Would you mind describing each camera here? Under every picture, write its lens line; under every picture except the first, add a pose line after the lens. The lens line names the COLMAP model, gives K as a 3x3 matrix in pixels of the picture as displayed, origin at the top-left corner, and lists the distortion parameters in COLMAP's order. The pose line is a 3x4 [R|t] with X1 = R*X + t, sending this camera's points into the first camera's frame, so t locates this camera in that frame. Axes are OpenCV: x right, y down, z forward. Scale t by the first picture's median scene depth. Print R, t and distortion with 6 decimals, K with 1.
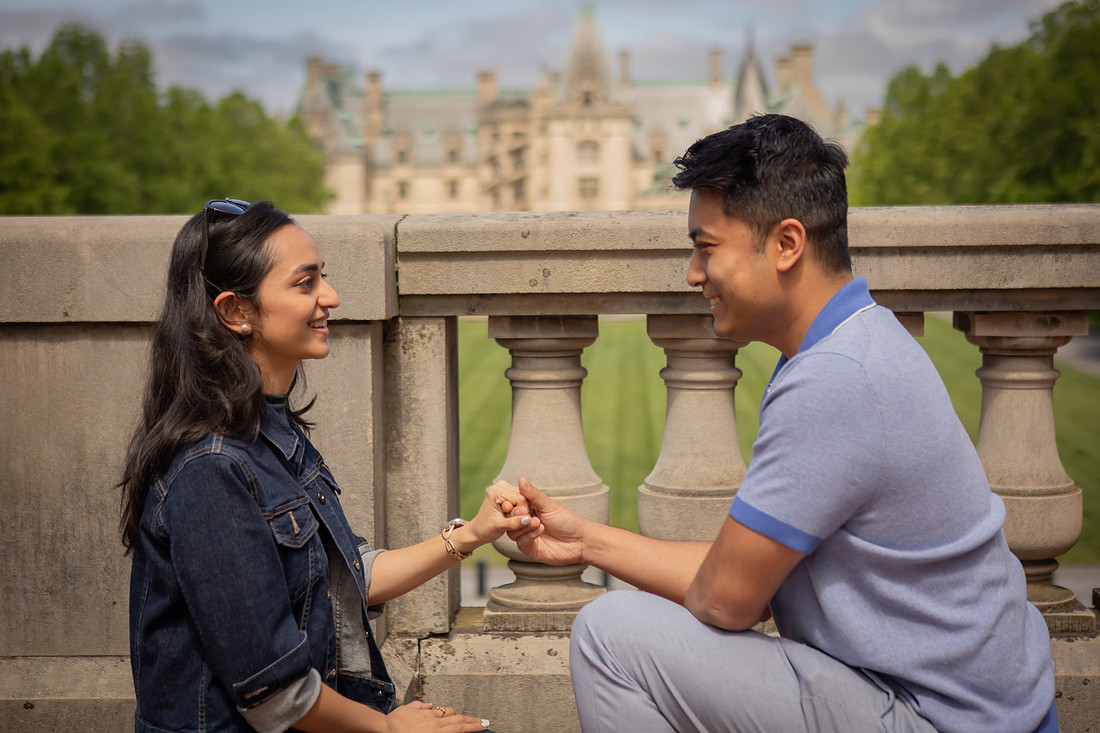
lens RADIAL K [[1791.7, 0, 549.1], [0, 1791.7, 362.8], [0, 0, 1]] dist [0.061646, 0.118076]
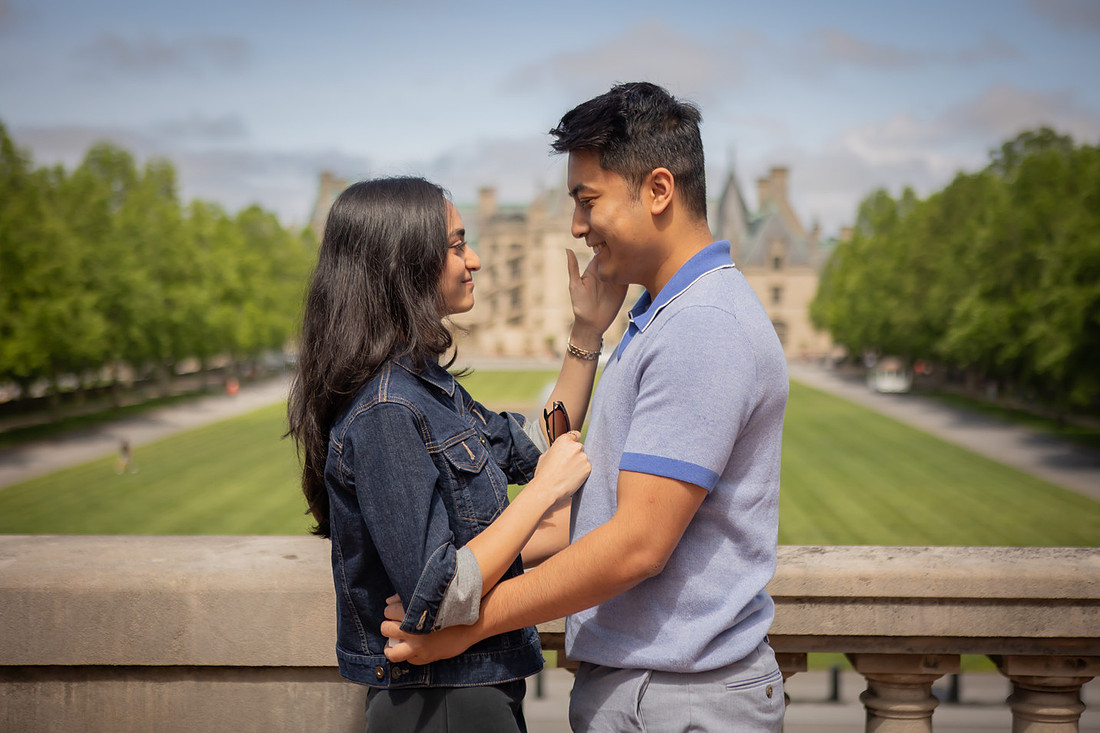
lens RADIAL K [[1680.2, 0, 548.1], [0, 1680.2, 364.8], [0, 0, 1]] dist [0.038014, 0.156184]
pose [[0.999933, 0.010909, 0.003786, -0.045046], [-0.010688, 0.998470, -0.054261, -0.141482], [-0.004373, 0.054217, 0.998520, -0.023824]]
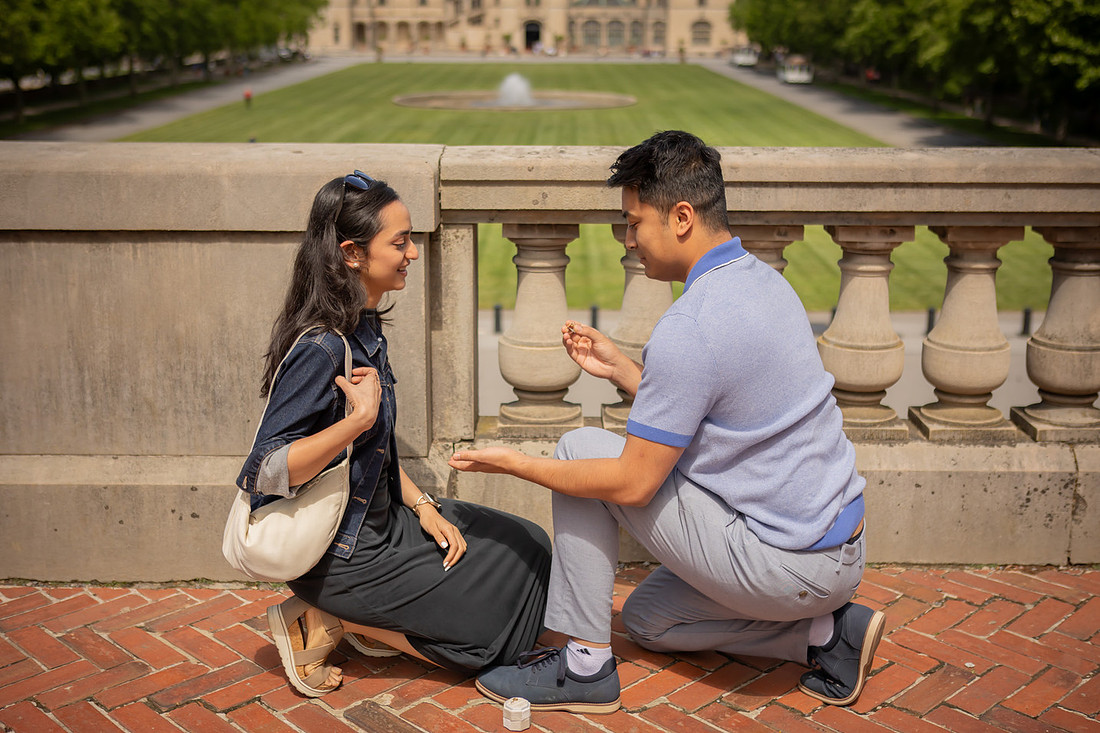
lens RADIAL K [[1414.5, 0, 550.3], [0, 1414.5, 365.9], [0, 0, 1]] dist [-0.015518, 0.073235]
pose [[0.999283, 0.006866, 0.037229, -0.037112], [-0.012661, 0.987402, 0.157725, -0.091552], [-0.035677, -0.158083, 0.986781, -0.132943]]
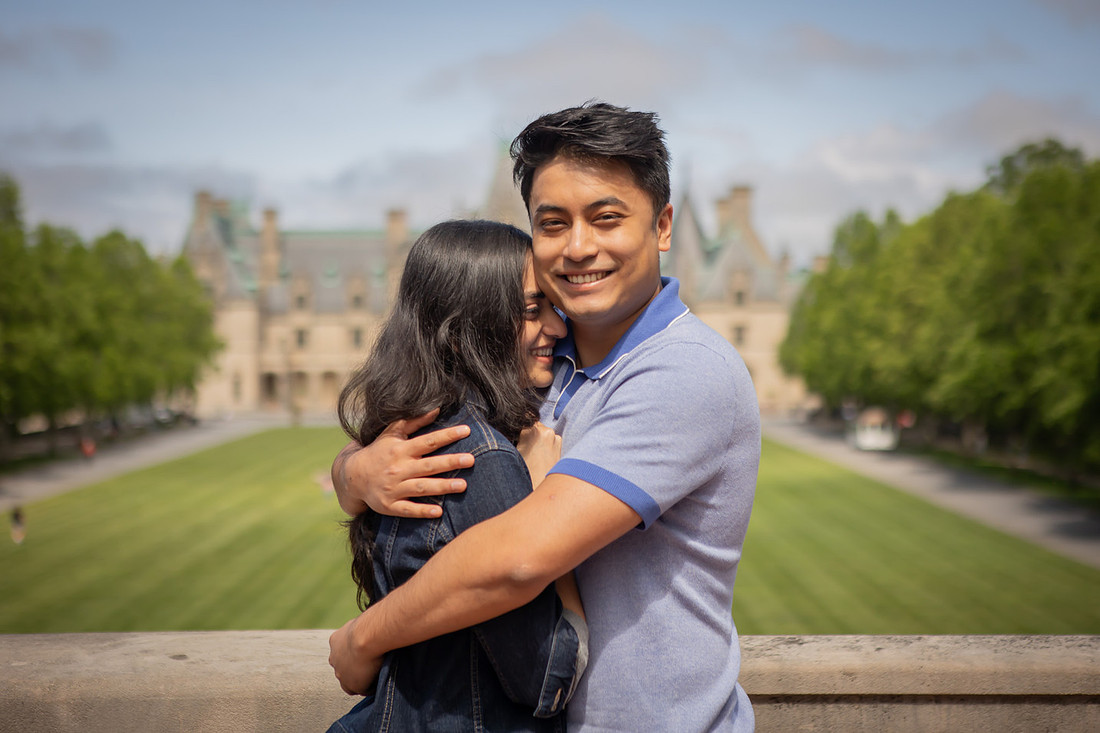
lens RADIAL K [[1990.6, 0, 569.0], [0, 1990.6, 363.0], [0, 0, 1]] dist [0.165789, -0.066271]
pose [[0.998567, 0.006551, 0.053121, -0.051595], [-0.002142, 0.996578, -0.082627, -0.144493], [-0.053480, 0.082395, 0.995164, -0.050114]]
